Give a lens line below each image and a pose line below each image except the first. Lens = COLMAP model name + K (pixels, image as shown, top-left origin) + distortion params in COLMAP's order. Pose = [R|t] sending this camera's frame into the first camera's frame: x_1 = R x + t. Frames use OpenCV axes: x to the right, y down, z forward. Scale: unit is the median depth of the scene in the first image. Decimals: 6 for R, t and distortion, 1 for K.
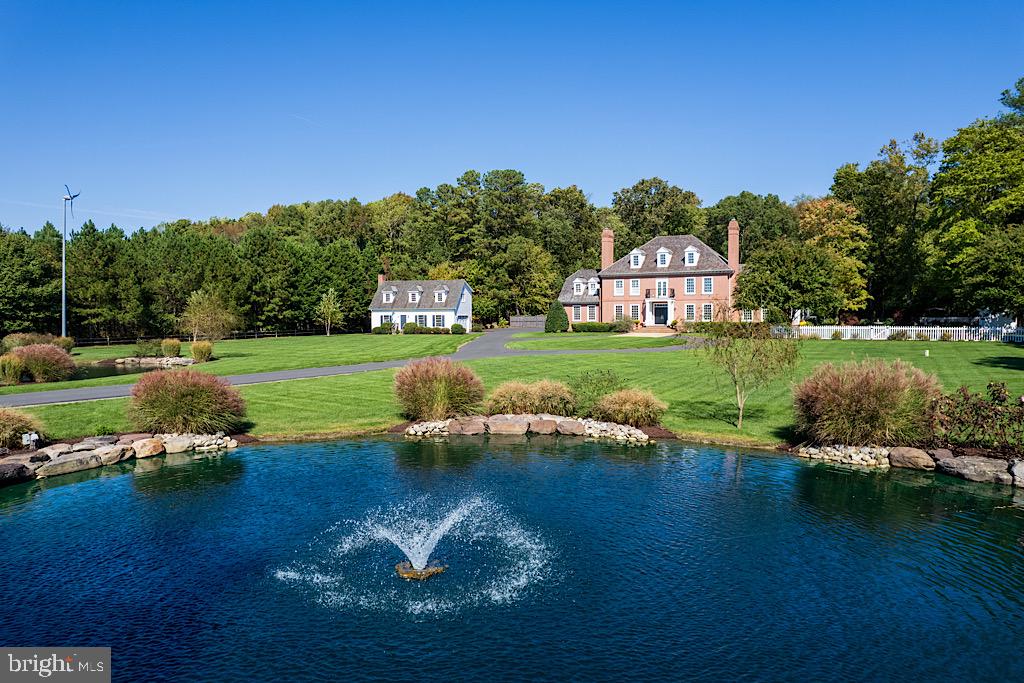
lens RADIAL K [[663.0, 0, 512.0], [0, 663.0, 341.5], [0, 0, 1]] dist [-0.060068, 0.052944]
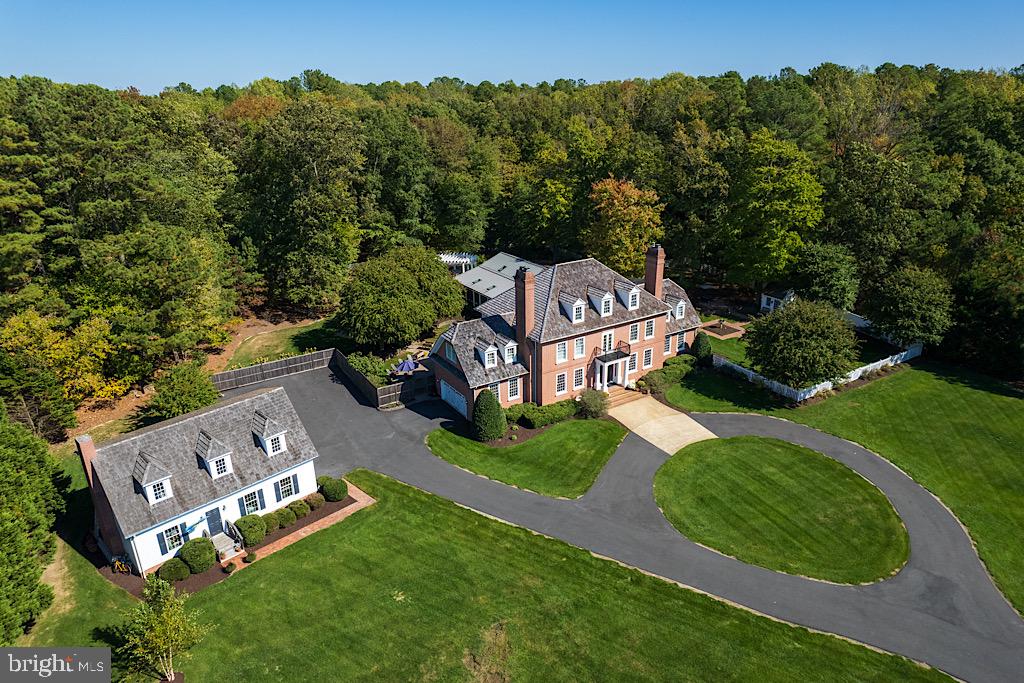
lens RADIAL K [[663.0, 0, 512.0], [0, 663.0, 341.5], [0, 0, 1]] dist [-0.060068, 0.052944]
pose [[0.481039, -0.313989, 0.818543, -0.447039], [0.047110, 0.941573, 0.333497, -0.328337], [-0.875433, -0.121863, 0.467725, 0.679554]]
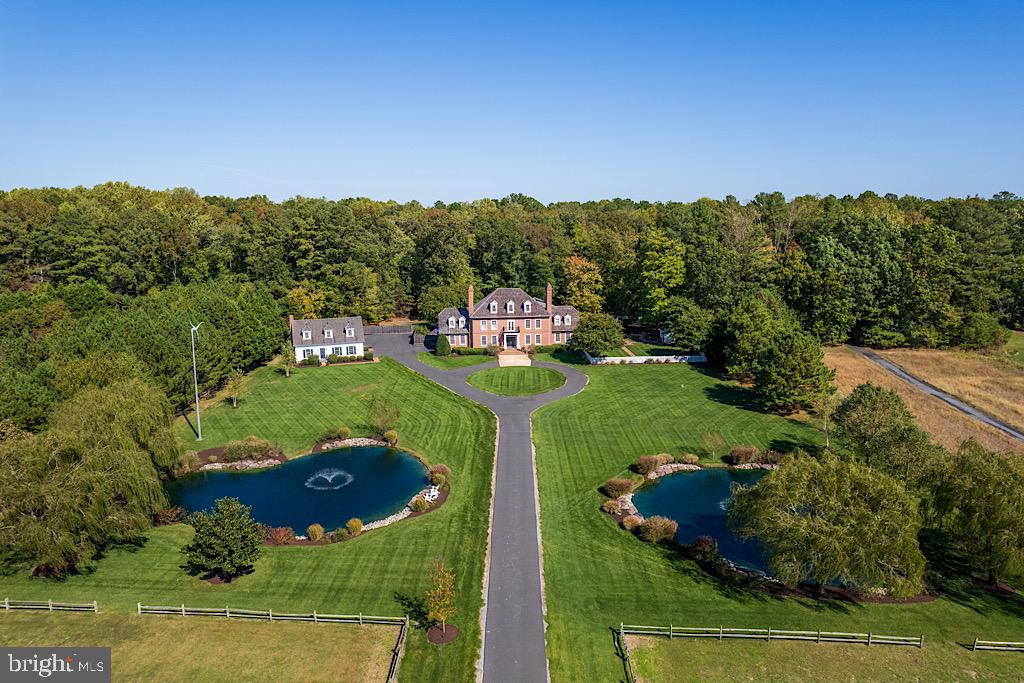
lens RADIAL K [[671.6, 0, 512.0], [0, 671.6, 341.5], [0, 0, 1]] dist [-0.003802, -0.000331]
pose [[0.832625, -0.109193, 0.542966, -0.645193], [0.024981, 0.986779, 0.160138, -0.290341], [-0.553273, -0.119771, 0.824344, -0.370178]]
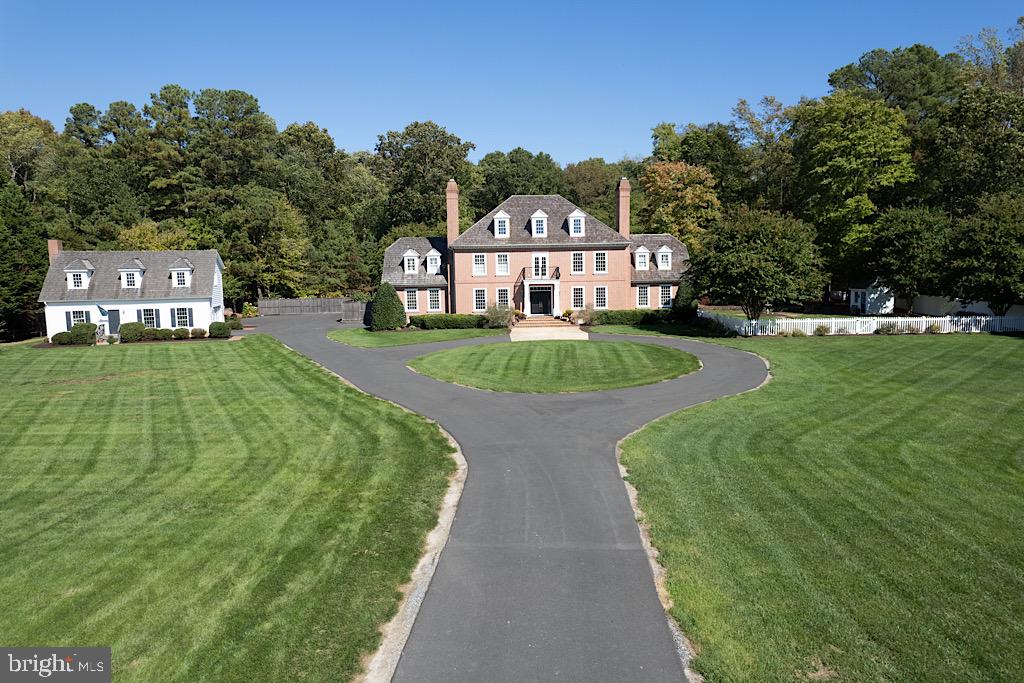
lens RADIAL K [[663.0, 0, 512.0], [0, 663.0, 341.5], [0, 0, 1]] dist [-0.060068, 0.052944]
pose [[0.861705, -0.062274, 0.503574, -0.169315], [0.032695, 0.997192, 0.067369, -0.043722], [-0.506356, -0.041588, 0.861321, 0.345463]]
